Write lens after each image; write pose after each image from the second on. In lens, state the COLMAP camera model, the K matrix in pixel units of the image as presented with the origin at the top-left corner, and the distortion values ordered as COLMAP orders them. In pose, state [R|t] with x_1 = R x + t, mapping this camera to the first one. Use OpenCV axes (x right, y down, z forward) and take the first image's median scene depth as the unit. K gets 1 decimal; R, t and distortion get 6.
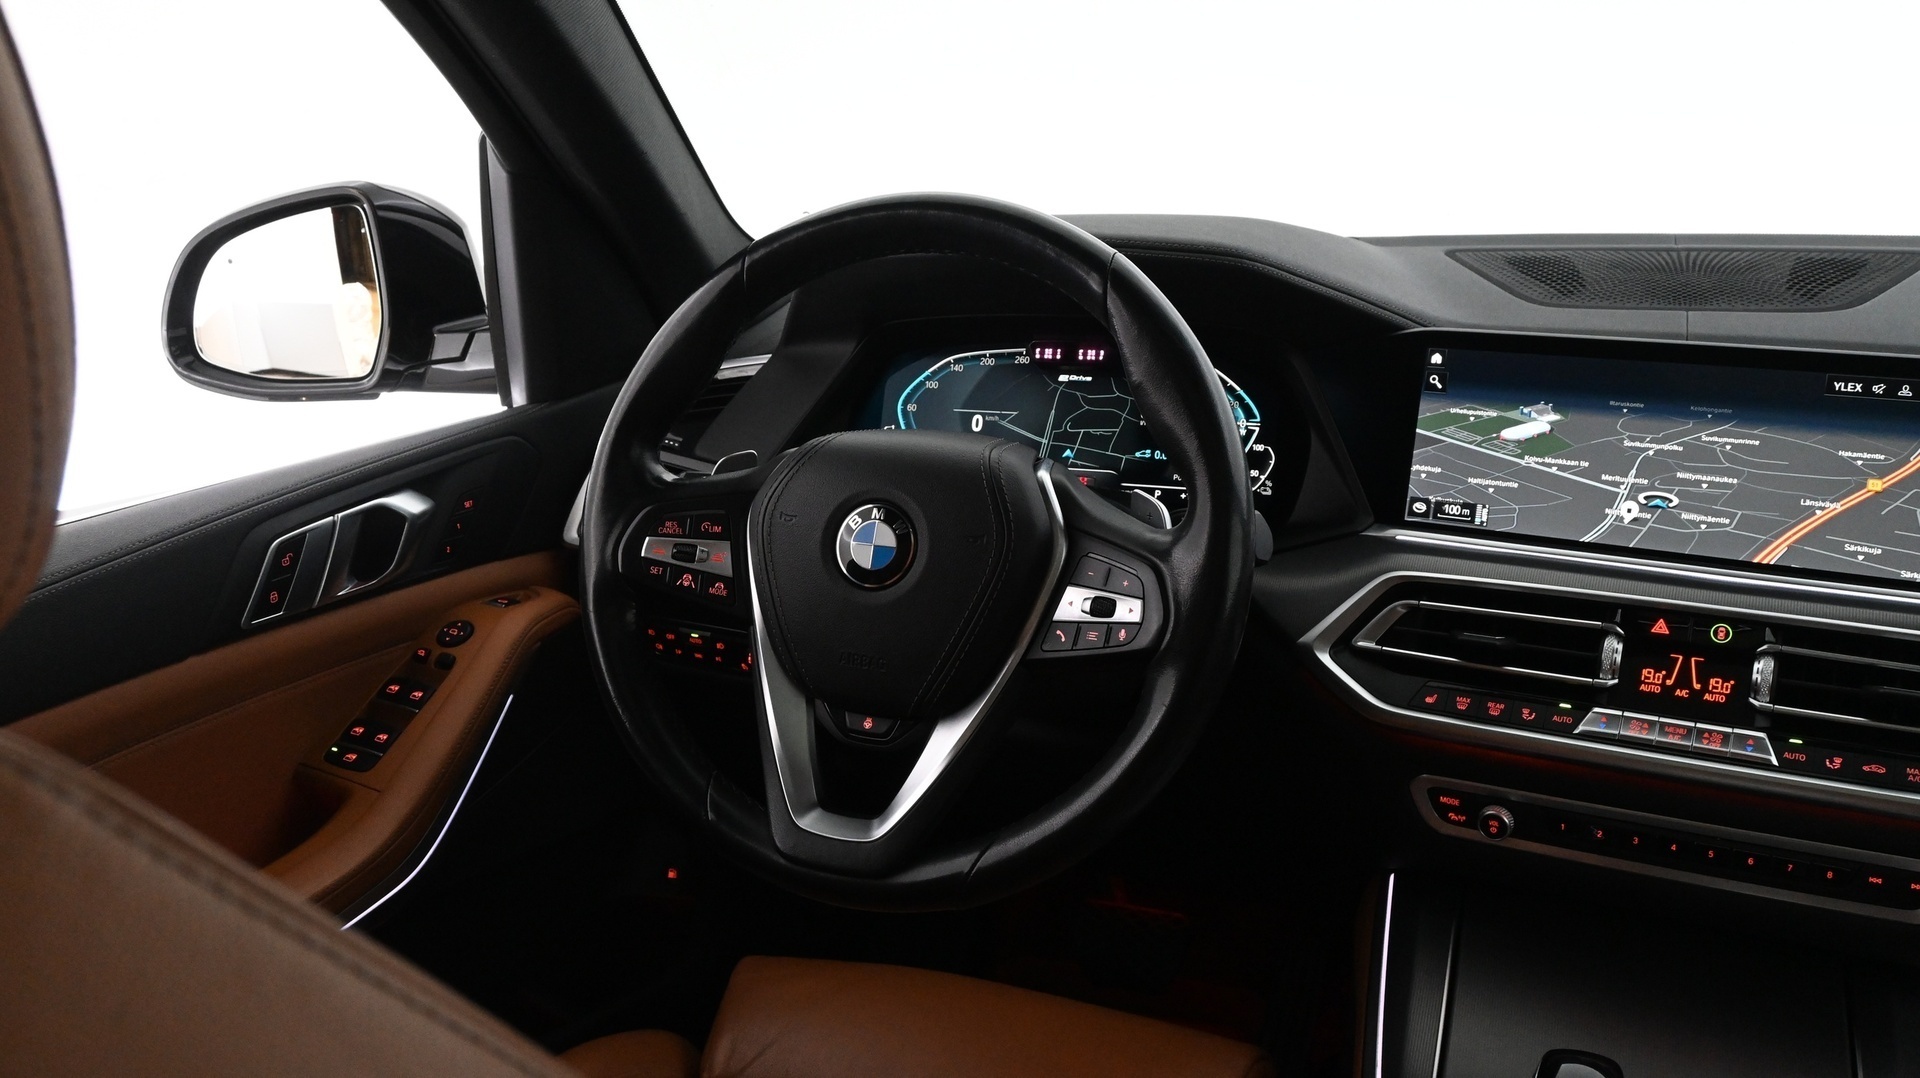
lens RADIAL K [[1586.1, 0, 945.9], [0, 1586.1, 522.4], [0, 0, 1]] dist [-0.025649, 0.013362]
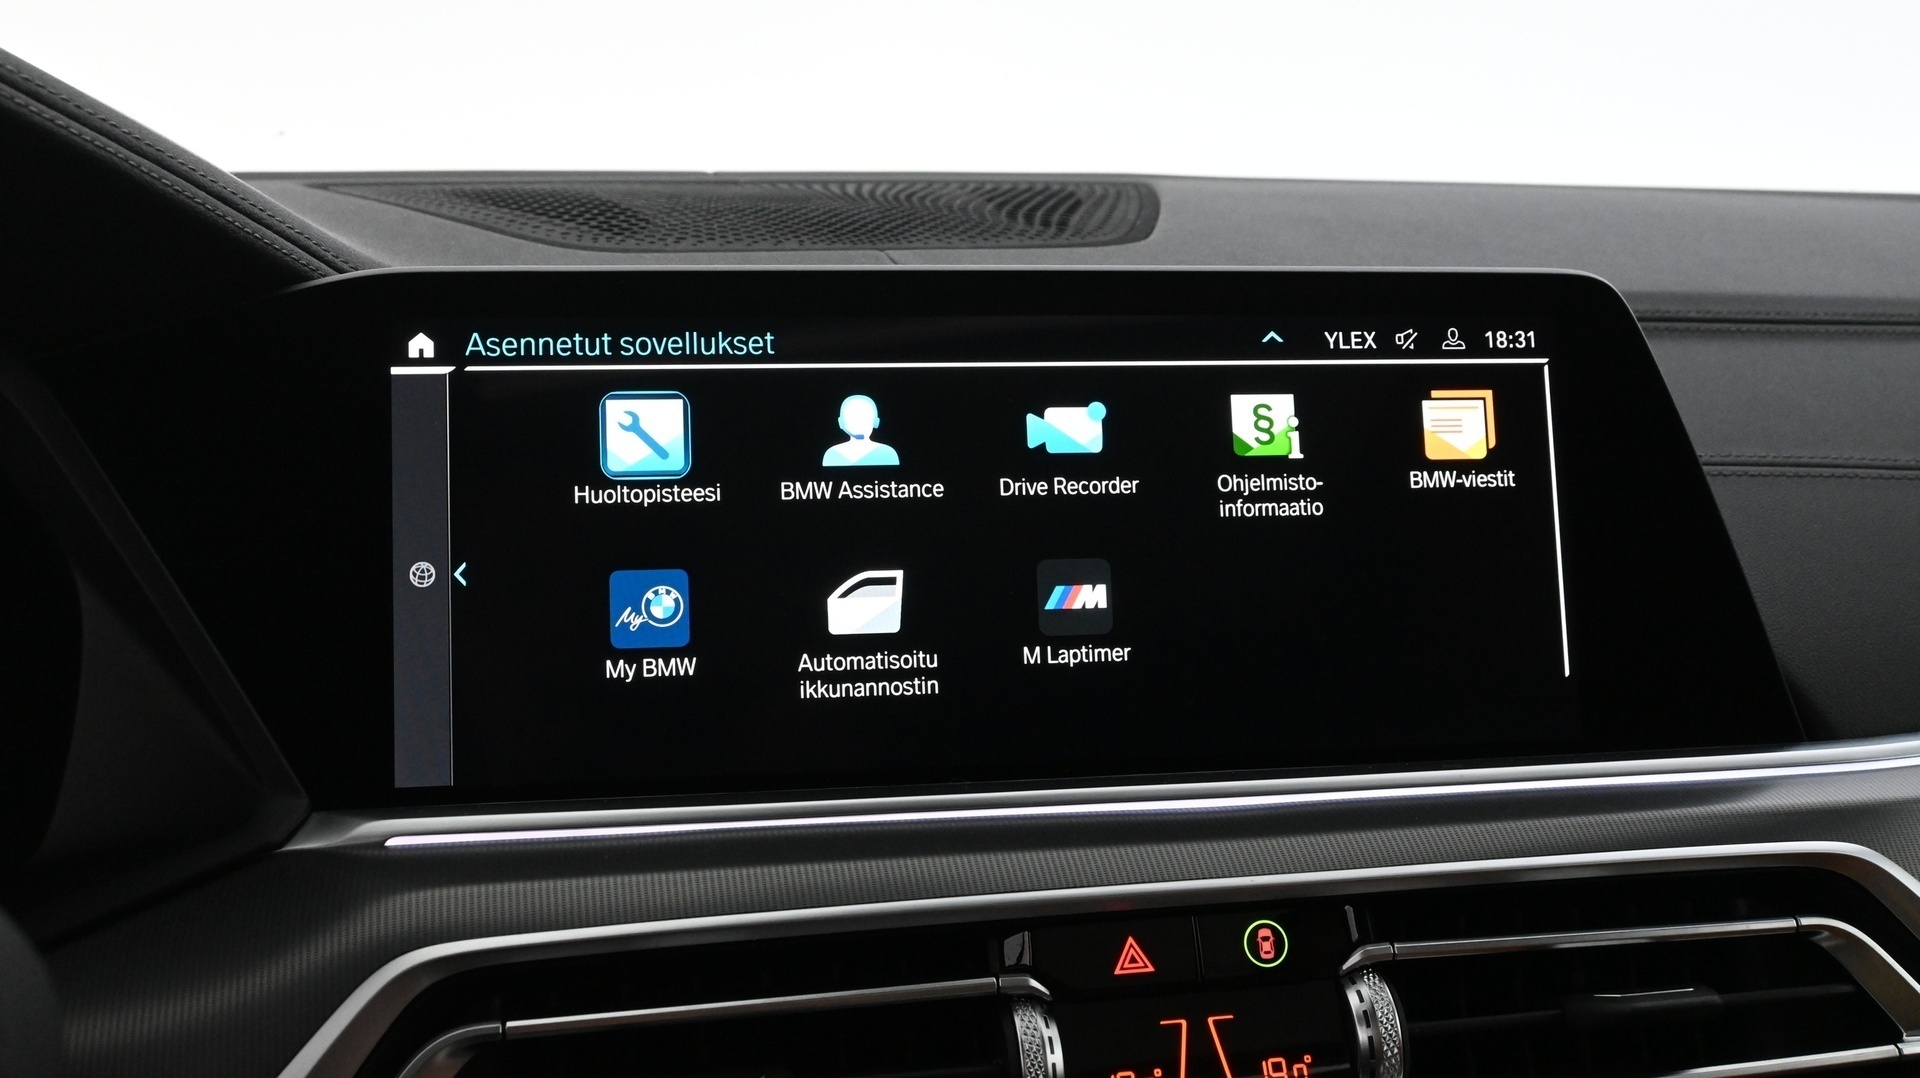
lens RADIAL K [[1853.7, 0, 955.4], [0, 1853.7, 540.6], [0, 0, 1]] dist [-0.005329, 0.000000]
pose [[0.748306, -0.087844, 0.657512, 0.120085], [0.150619, 0.987805, -0.039447, -0.023224], [-0.646028, 0.128552, 0.752411, 0.634492]]
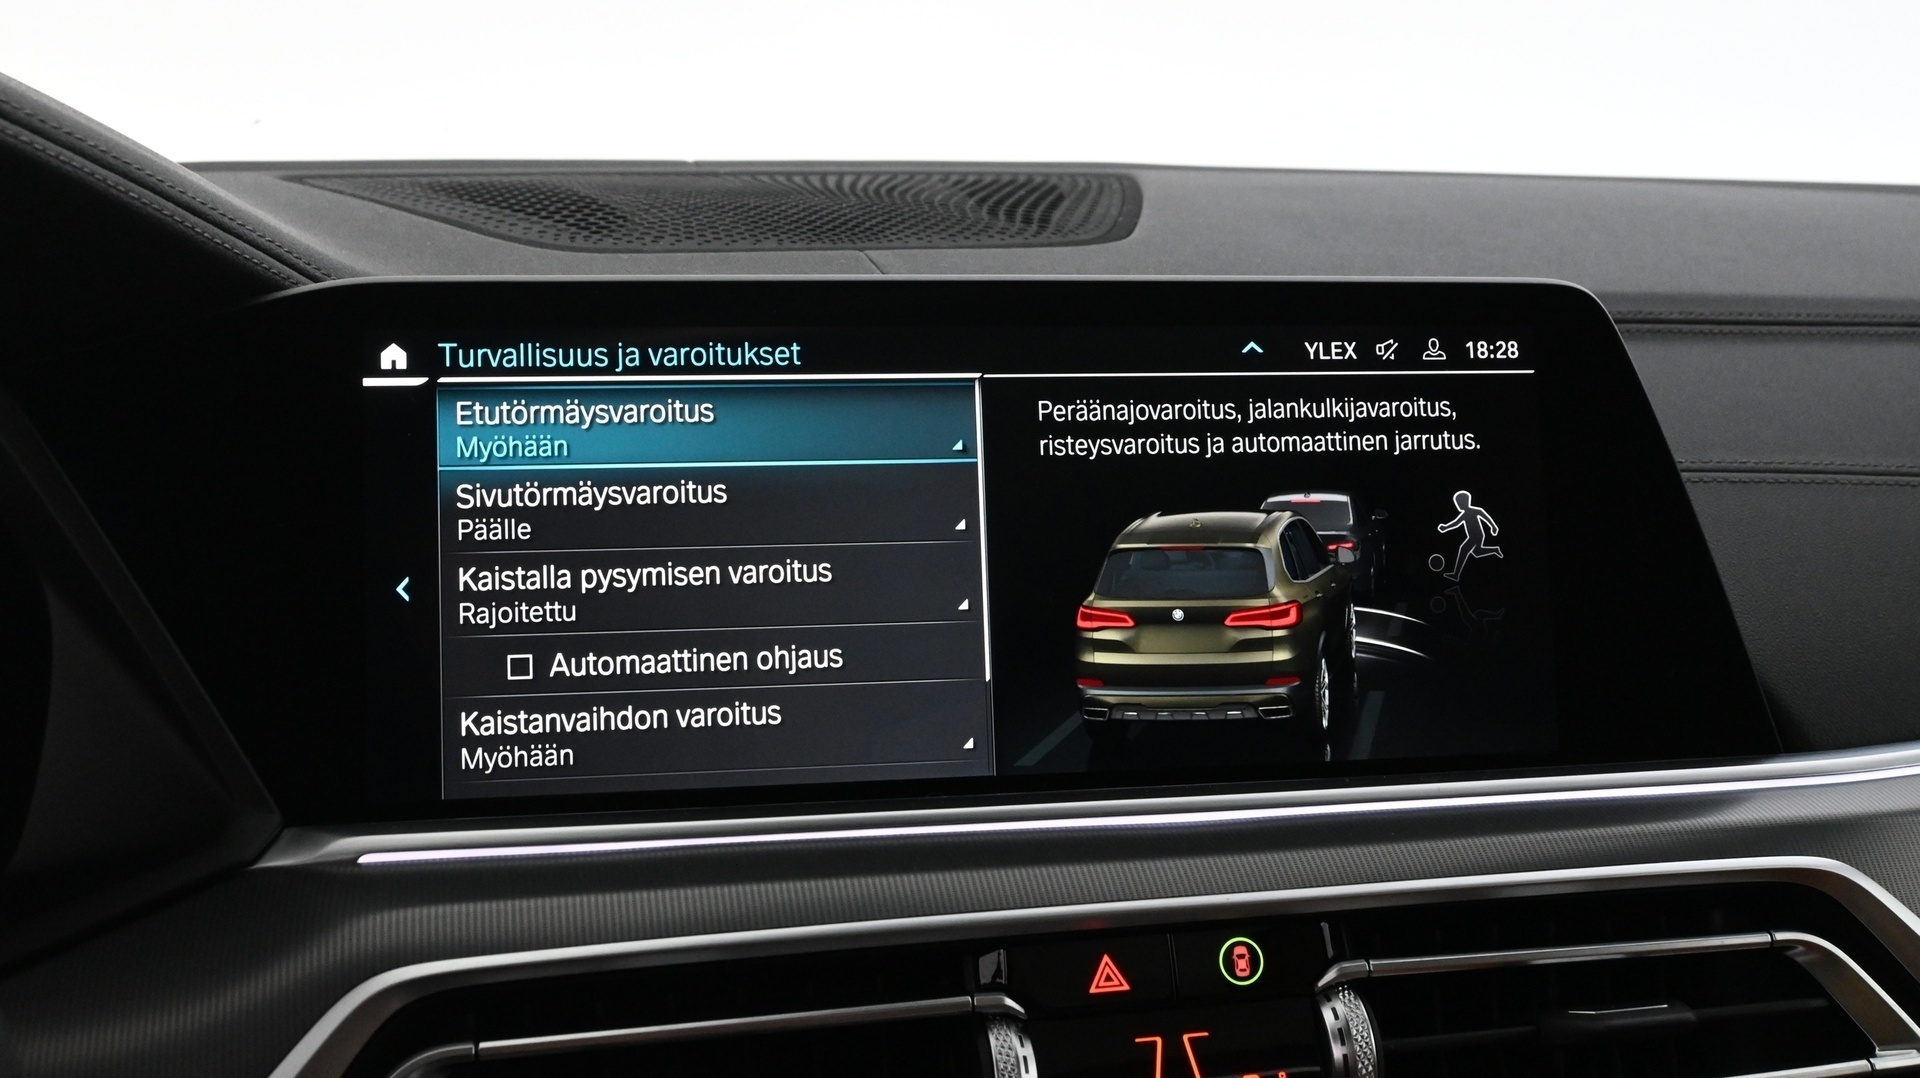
lens RADIAL K [[1853.7, 0, 955.9], [0, 1853.7, 538.7], [0, 0, 1]] dist [-0.005329, 0.000000]
pose [[0.743654, -0.097253, 0.661453, 0.124606], [0.148190, 0.988731, -0.021233, -0.034896], [-0.651934, 0.113811, 0.749686, 0.633249]]
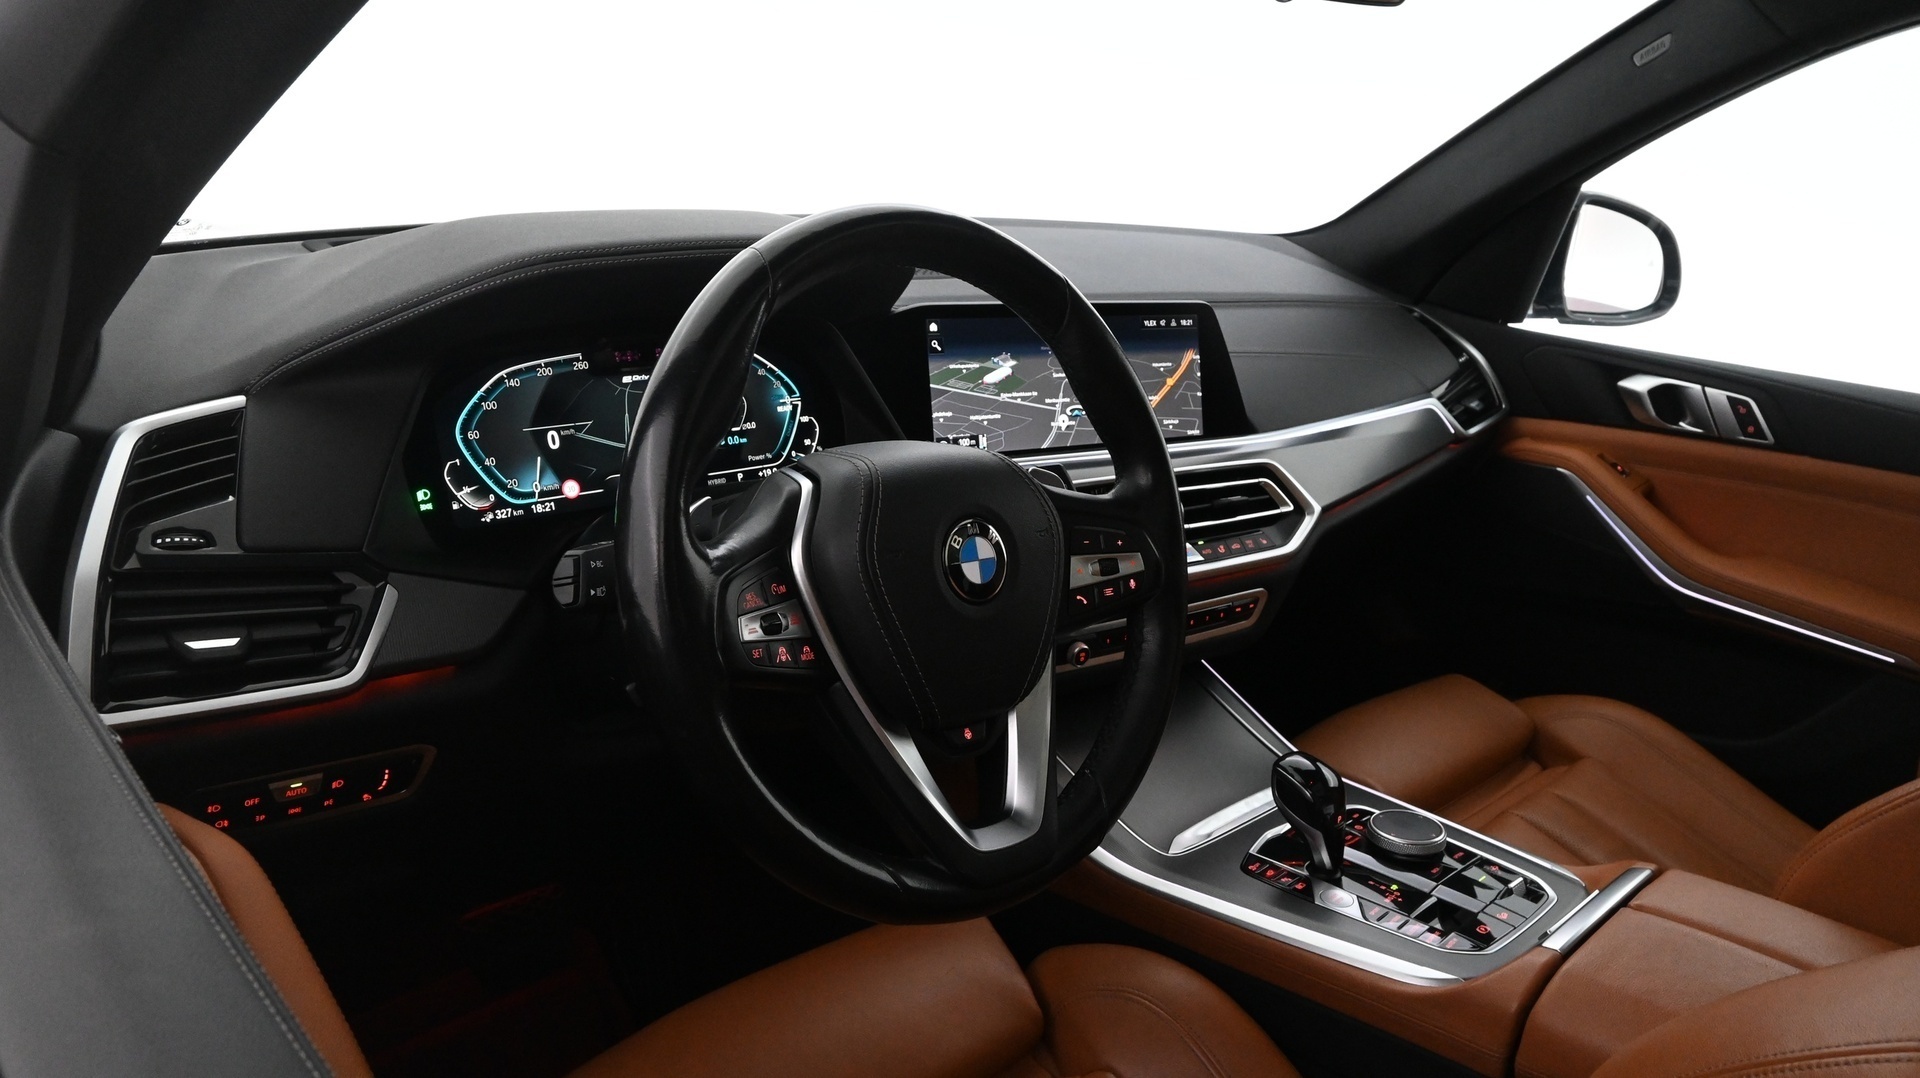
lens RADIAL K [[1337.7, 0, 977.2], [0, 1337.7, 531.8], [0, 0, 1]] dist [-0.004939, -0.004987]
pose [[0.399796, -0.220550, 0.889675, -0.710111], [0.147044, 0.973481, 0.175248, -0.135109], [-0.904733, 0.060758, 0.421625, 0.561913]]
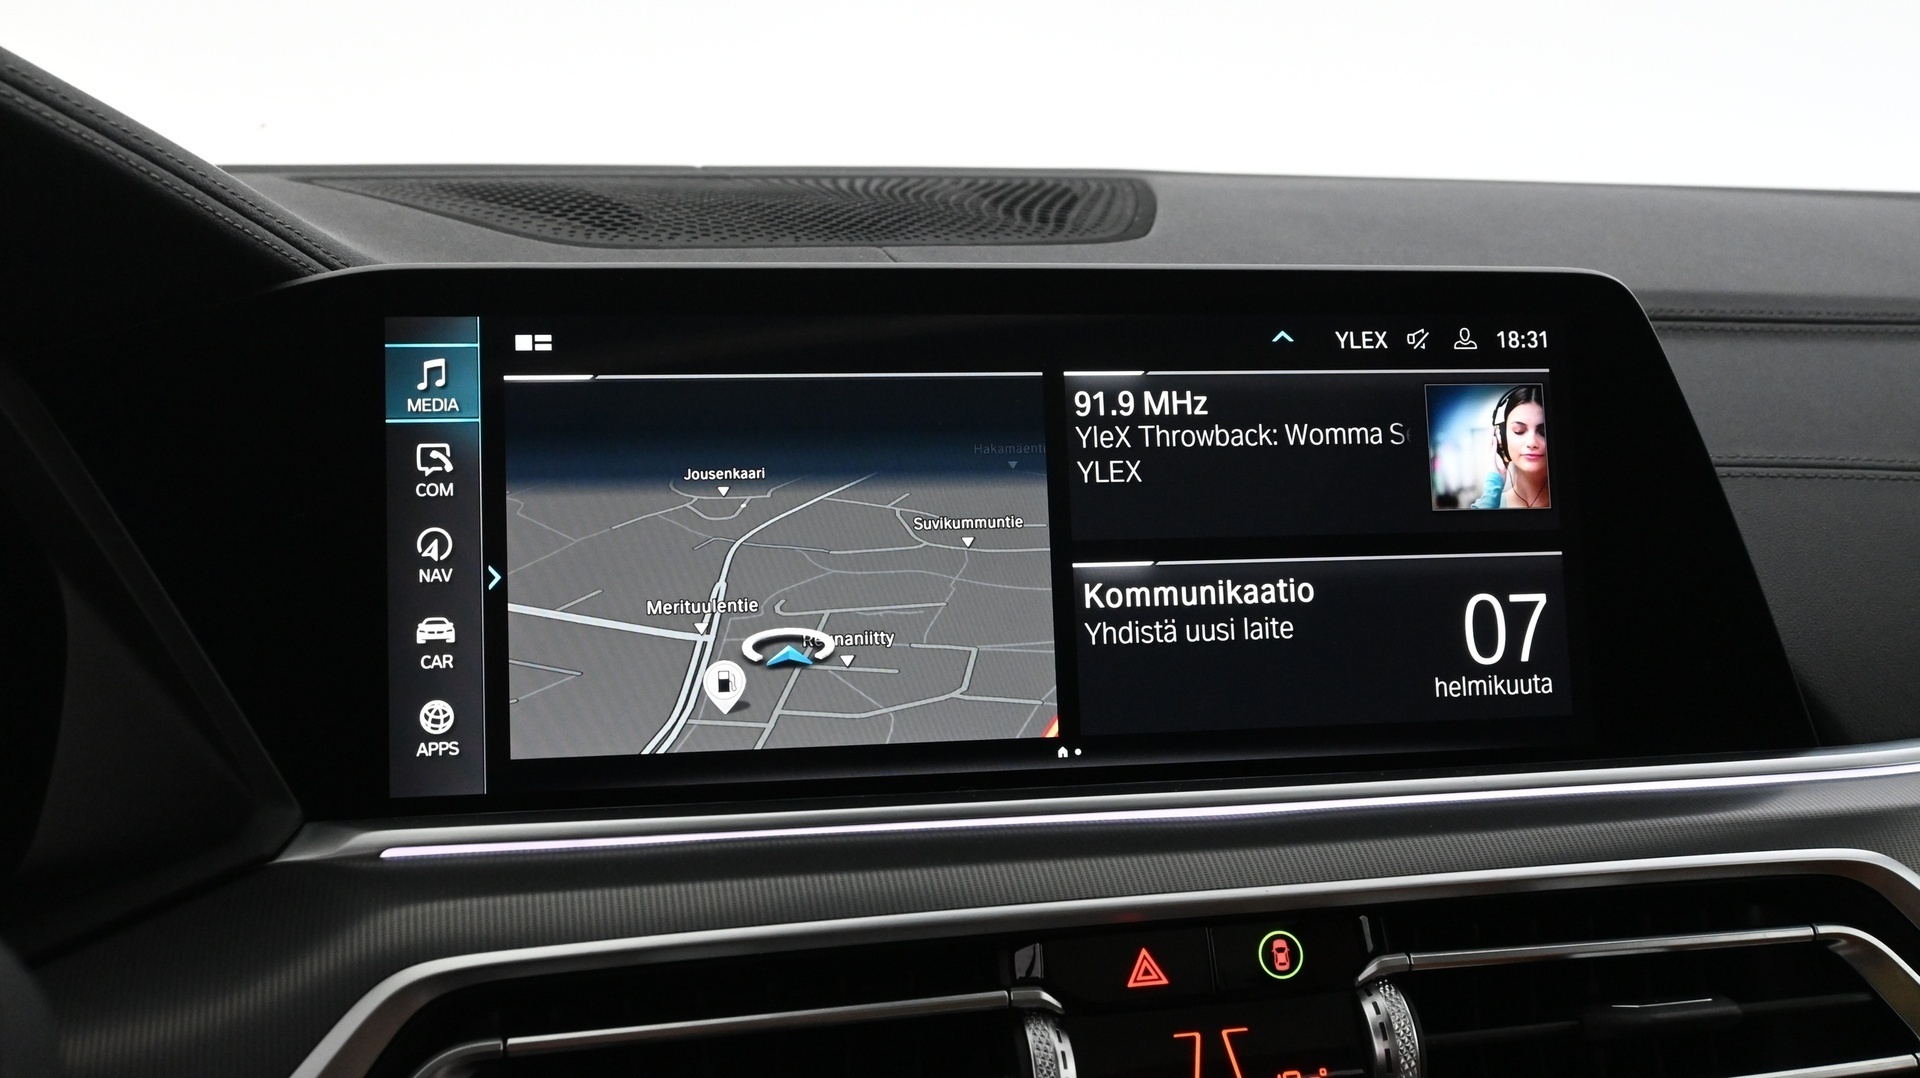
lens RADIAL K [[1853.7, 0, 955.0], [0, 1853.7, 540.3], [0, 0, 1]] dist [-0.005329, 0.000000]
pose [[0.738663, -0.089552, 0.668100, 0.119803], [0.150876, 0.987955, -0.034385, -0.027158], [-0.656973, 0.126199, 0.743276, 0.646681]]
